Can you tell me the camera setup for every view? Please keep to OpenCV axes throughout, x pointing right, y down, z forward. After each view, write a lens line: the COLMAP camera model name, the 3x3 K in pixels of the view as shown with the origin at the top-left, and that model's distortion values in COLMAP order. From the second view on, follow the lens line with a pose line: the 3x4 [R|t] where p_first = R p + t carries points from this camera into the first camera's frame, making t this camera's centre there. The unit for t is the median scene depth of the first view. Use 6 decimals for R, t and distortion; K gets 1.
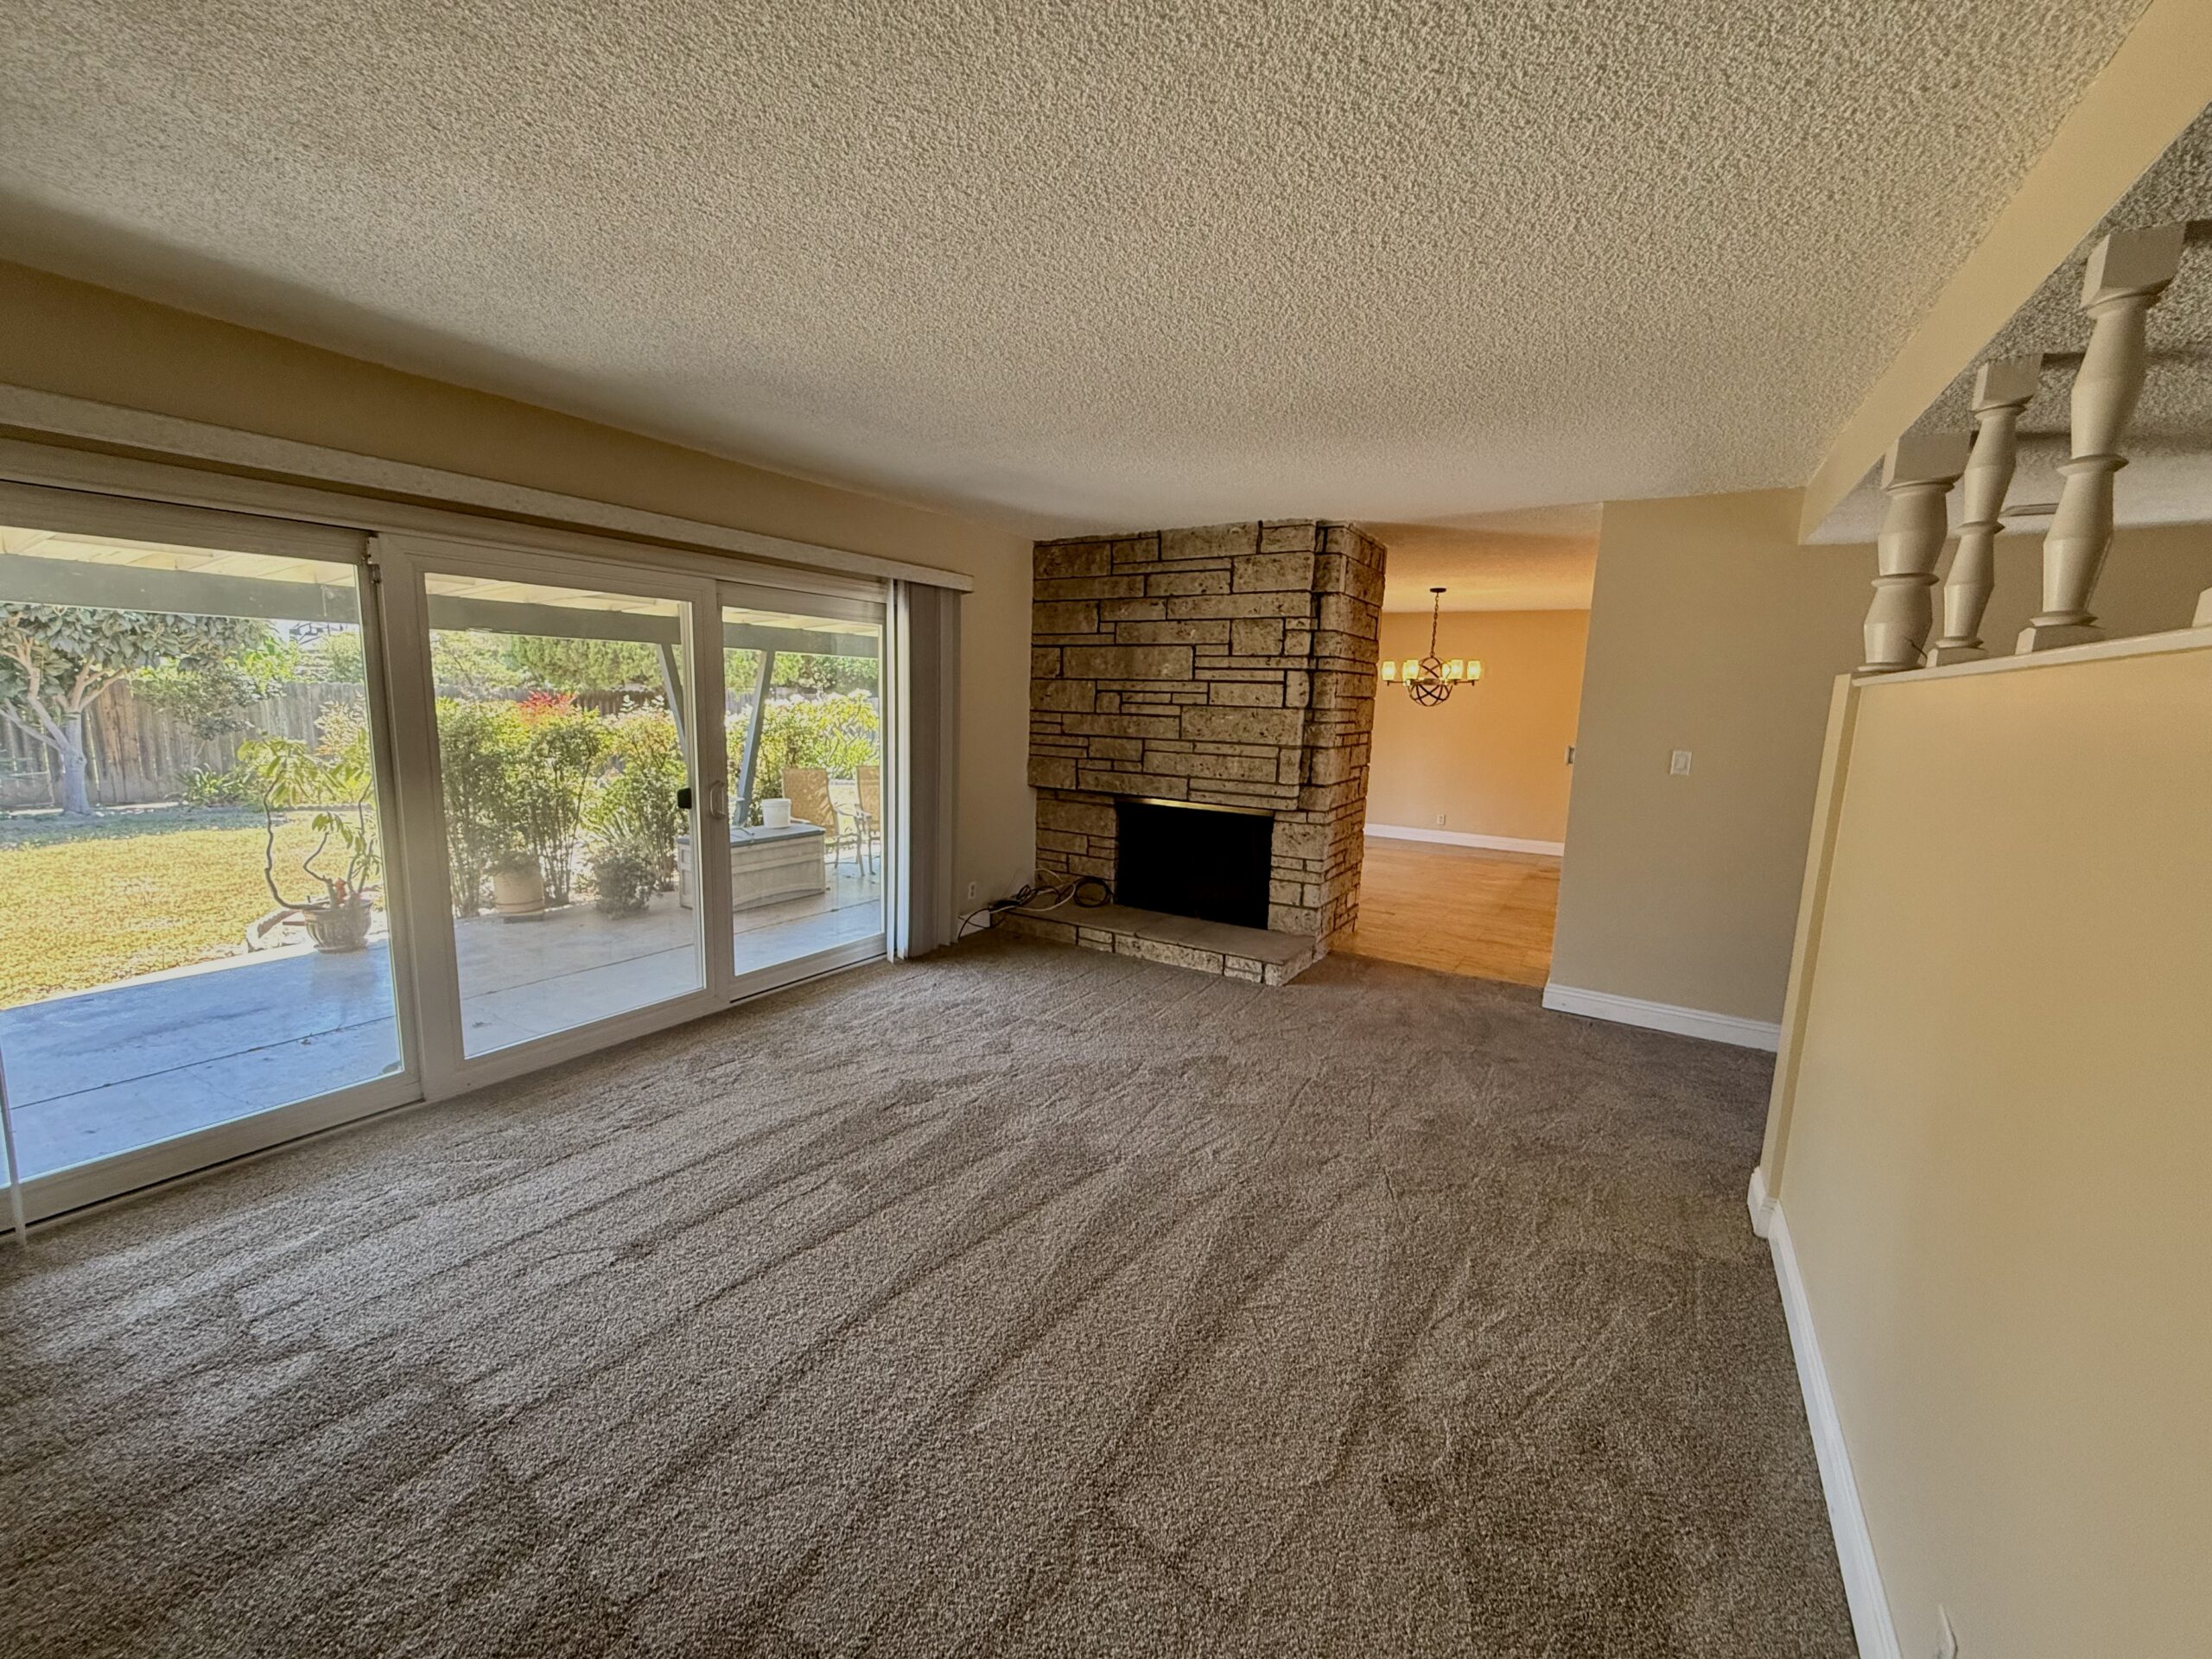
lens RADIAL K [[880.7, 0, 1094.7], [0, 880.7, 831.5], [0, 0, 1]] dist [0.001217, 0.000139]
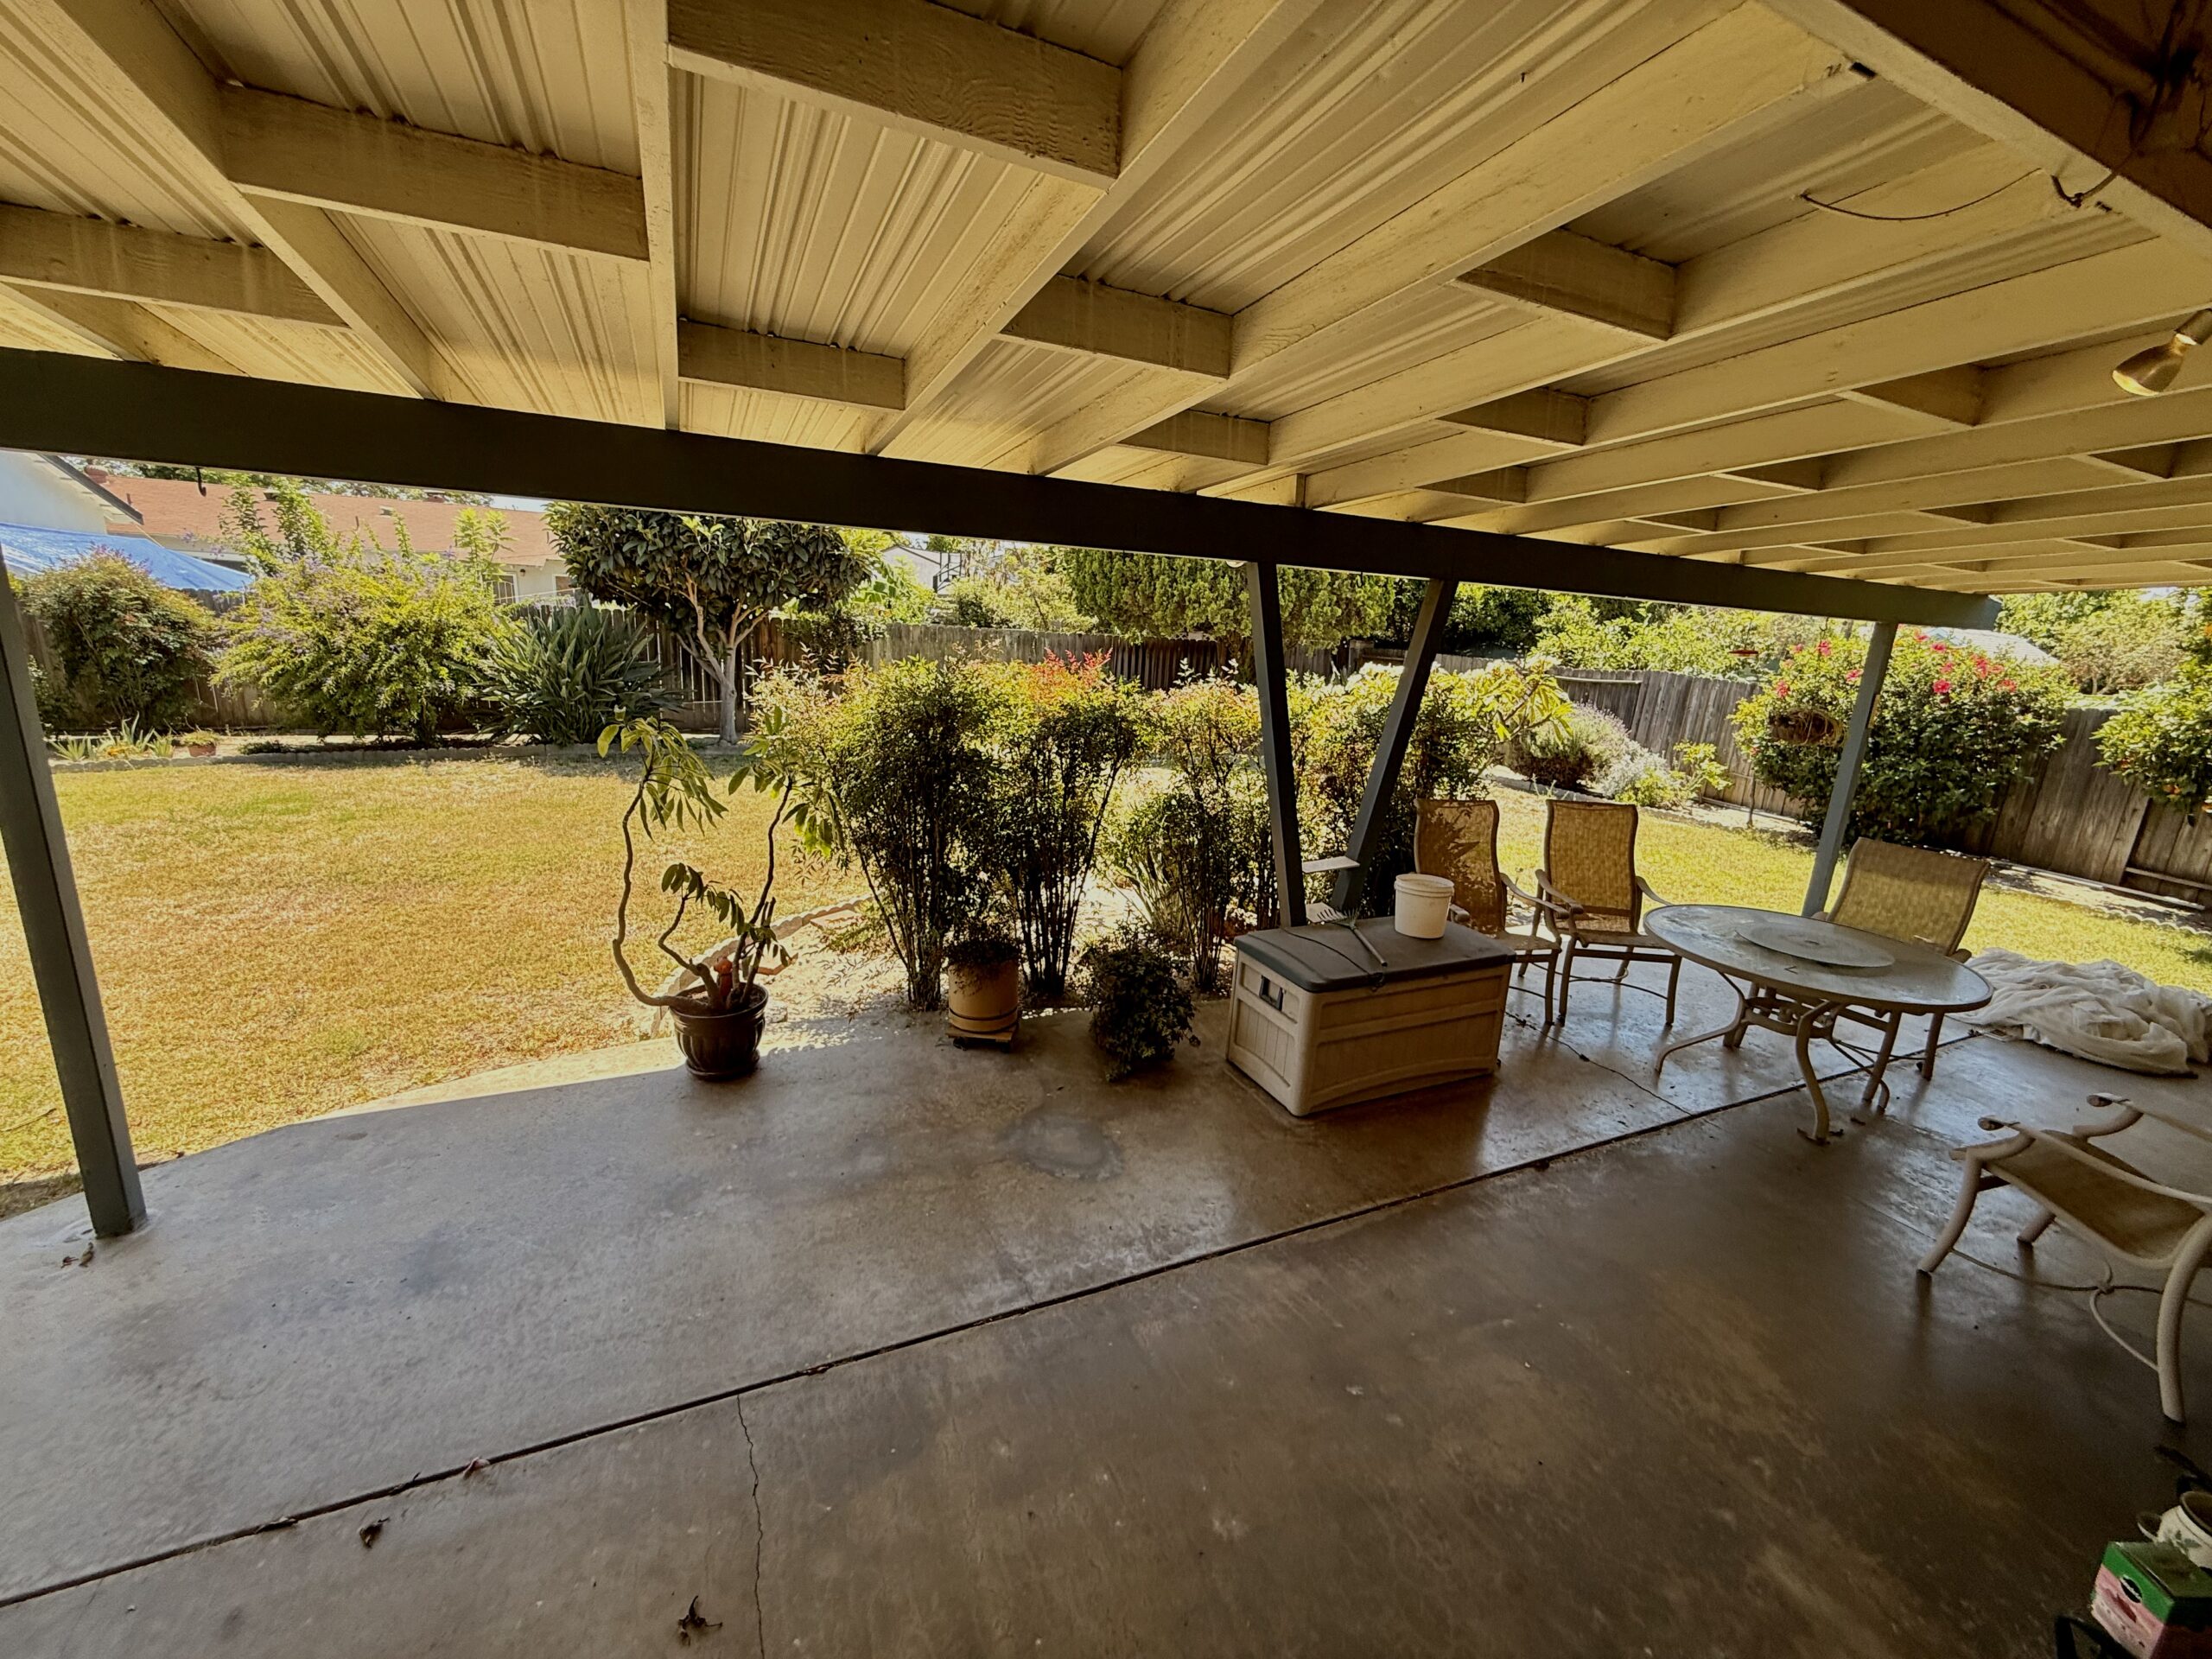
lens RADIAL K [[880.7, 0, 1102.7], [0, 880.7, 830.4], [0, 0, 1]] dist [0.001217, 0.000139]
pose [[0.836684, 0.140424, -0.529378, -0.252750], [-0.111669, 0.990007, 0.086117, -0.085526], [0.536180, -0.012938, 0.844004, 0.478010]]
